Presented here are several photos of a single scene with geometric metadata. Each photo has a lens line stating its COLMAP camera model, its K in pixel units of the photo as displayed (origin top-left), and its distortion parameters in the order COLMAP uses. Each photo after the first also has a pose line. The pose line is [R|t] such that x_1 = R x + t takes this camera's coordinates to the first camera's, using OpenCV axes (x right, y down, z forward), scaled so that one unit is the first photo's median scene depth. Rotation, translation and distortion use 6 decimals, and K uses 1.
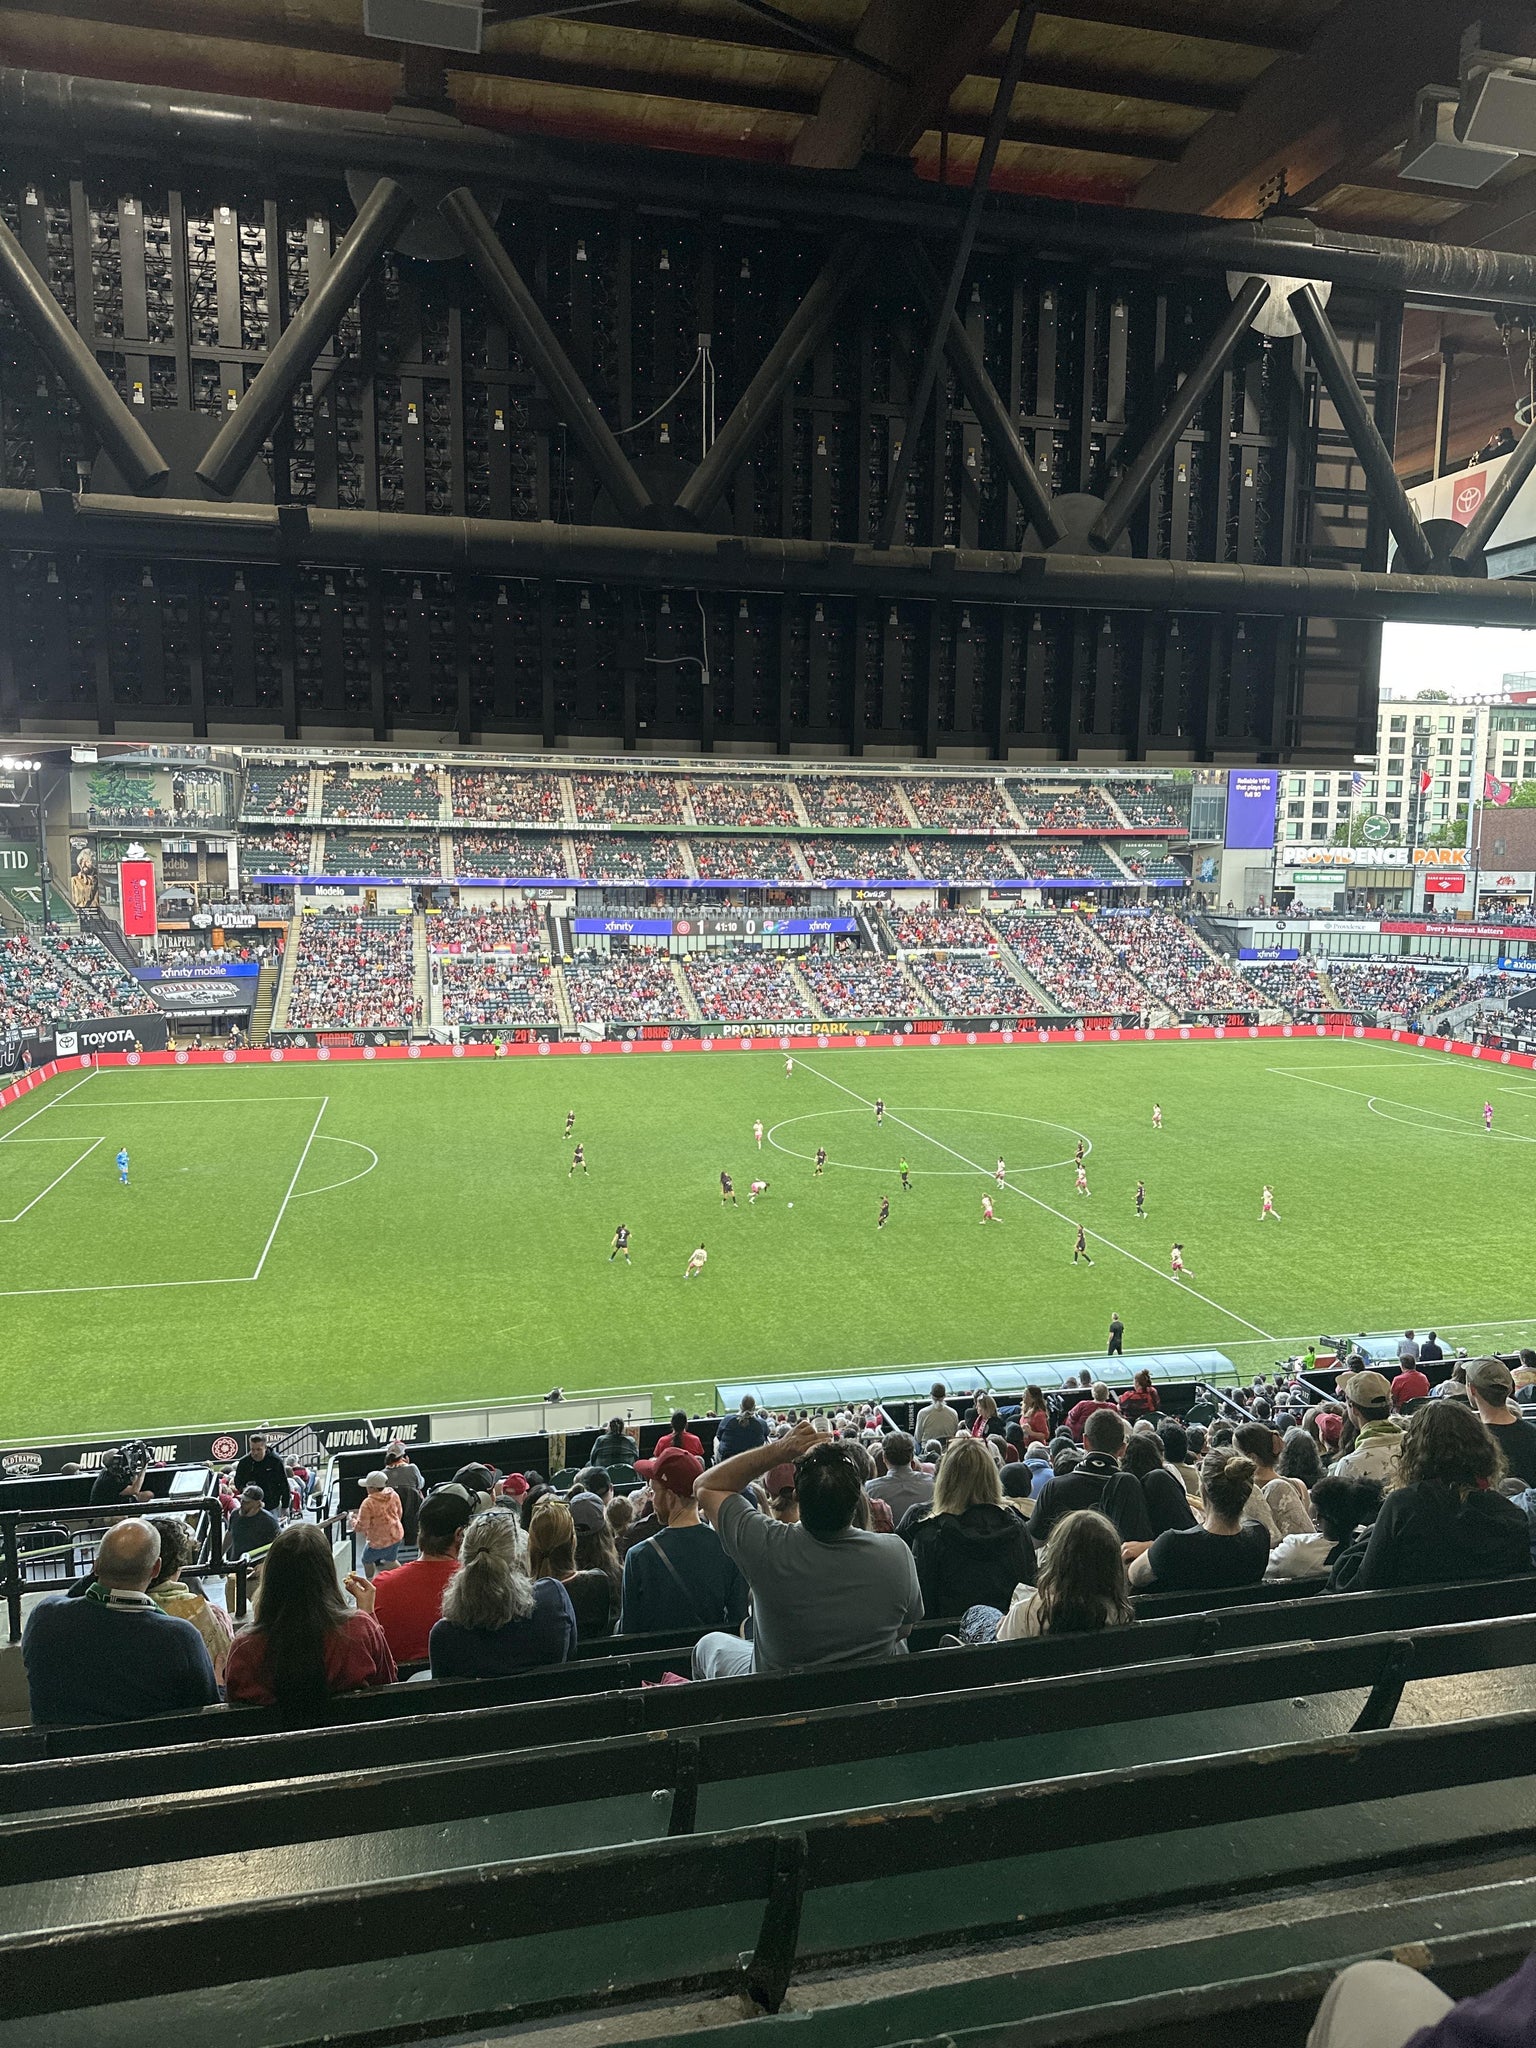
lens RADIAL K [[1401.5, 0, 772.2], [0, 1401.5, 1030.0], [0, 0, 1]] dist [0.091207, -0.118848]
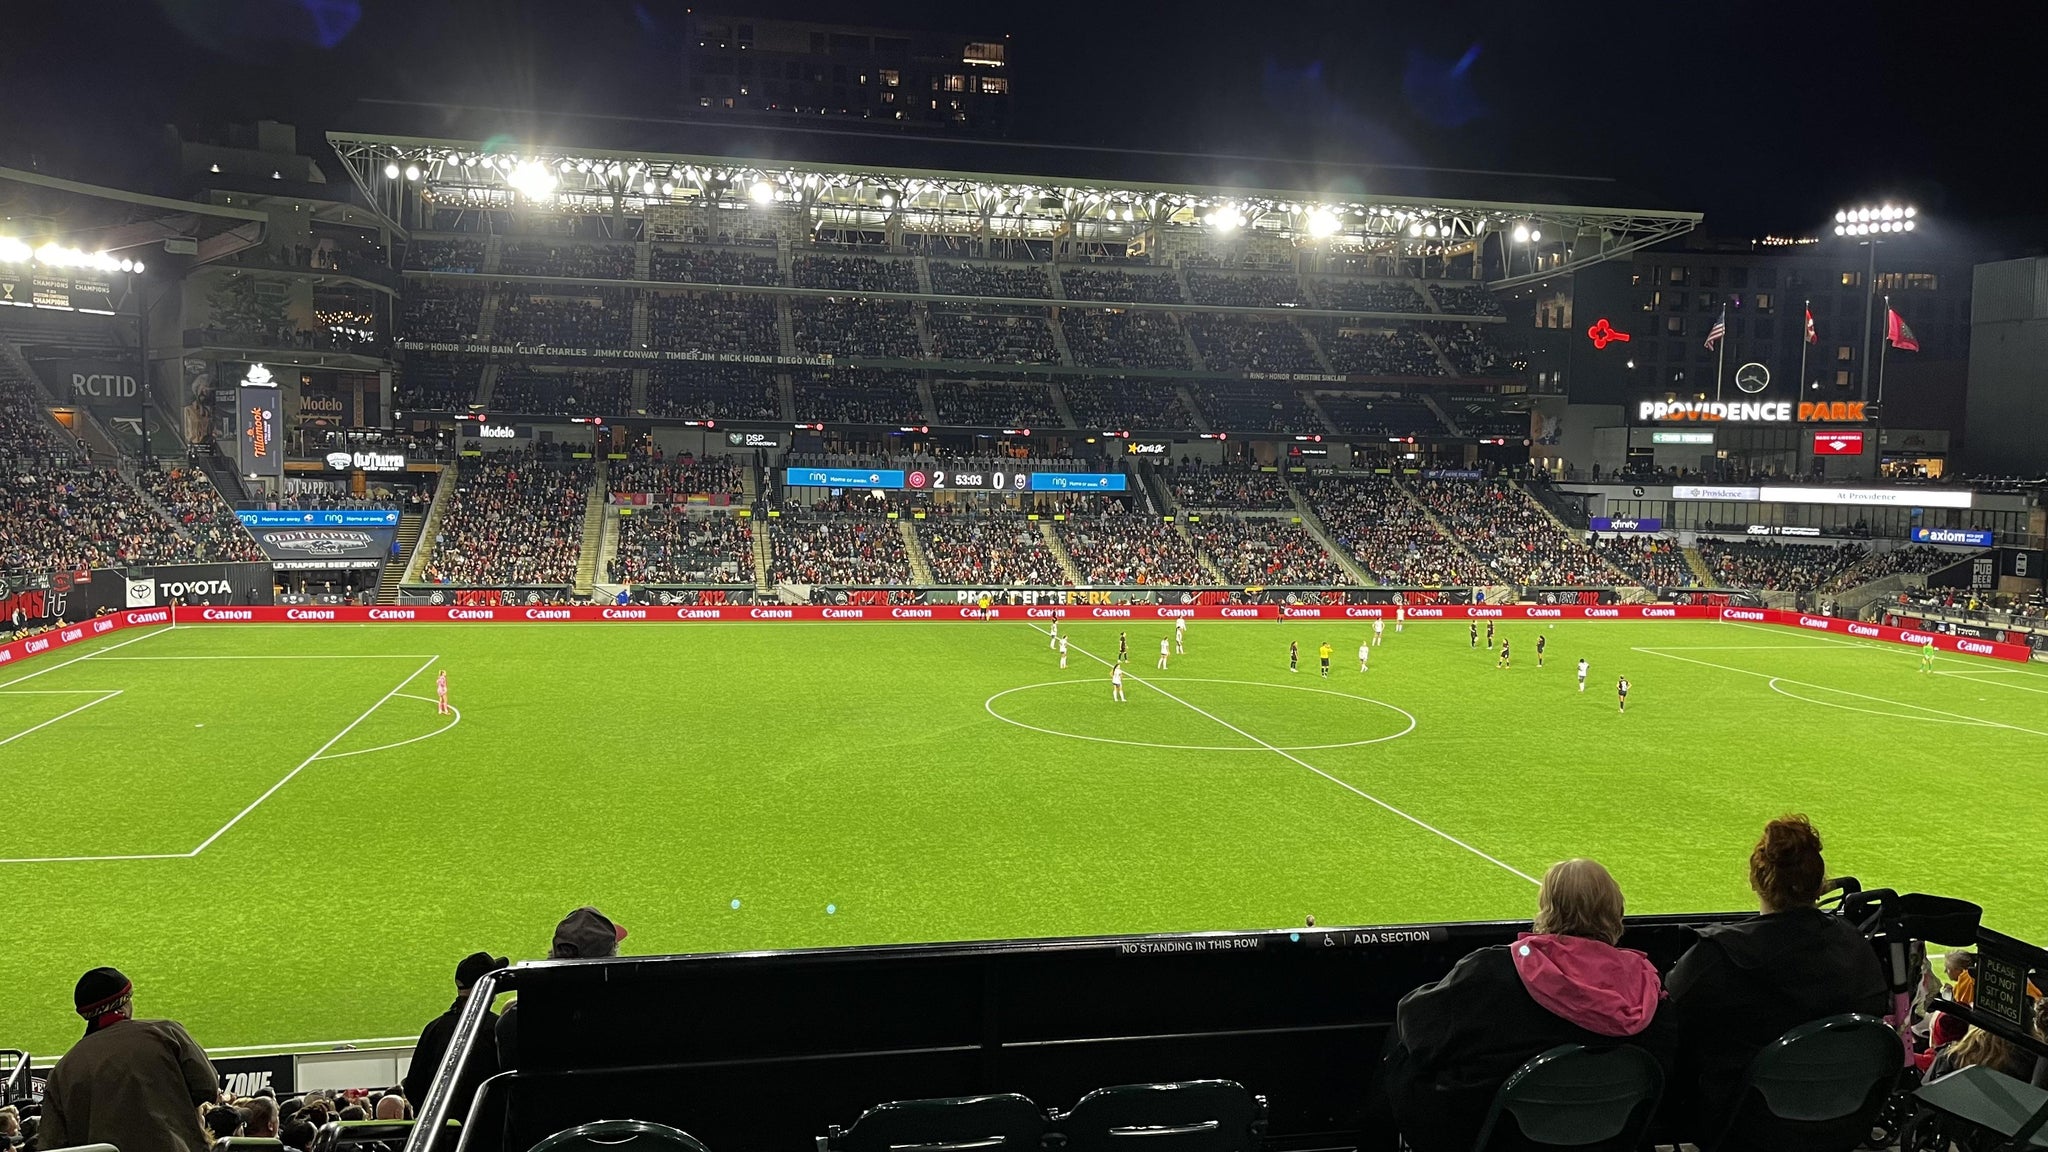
lens RADIAL K [[1523.2, 0, 1021.2], [0, 1523.2, 580.4], [0, 0, 1]] dist [0.036301, -0.011196]
pose [[0.999609, 0.012572, -0.024984, 0.022109], [-0.013785, 0.998706, -0.048962, 0.030224], [0.024336, 0.049287, 0.998488, 0.106108]]
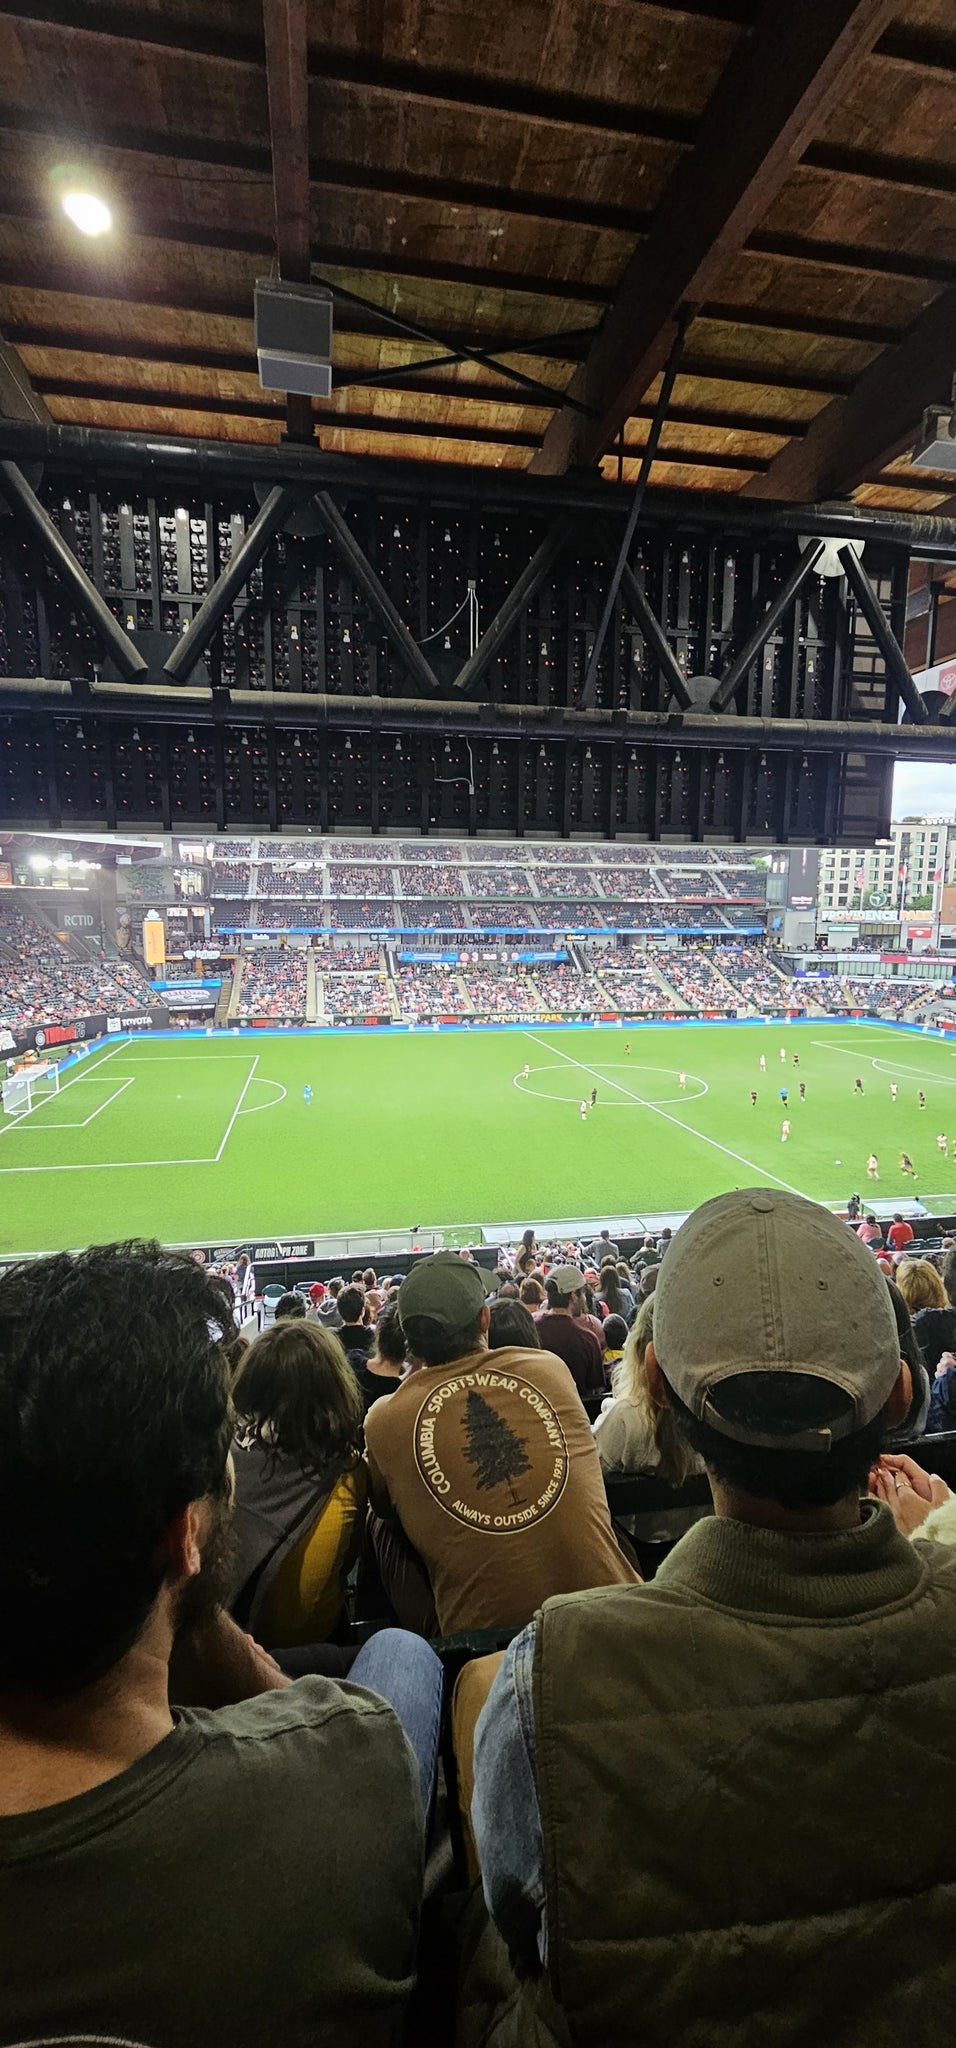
lens RADIAL K [[823.2, 0, 476.2], [0, 823.2, 1024.6], [0, 0, 1]] dist [0.001560, 0.000058]
pose [[0.998757, 0.002746, -0.049769, 0.000579], [-0.002424, 0.999976, 0.006533, 0.001316], [0.049785, -0.006404, 0.998739, 0.005816]]
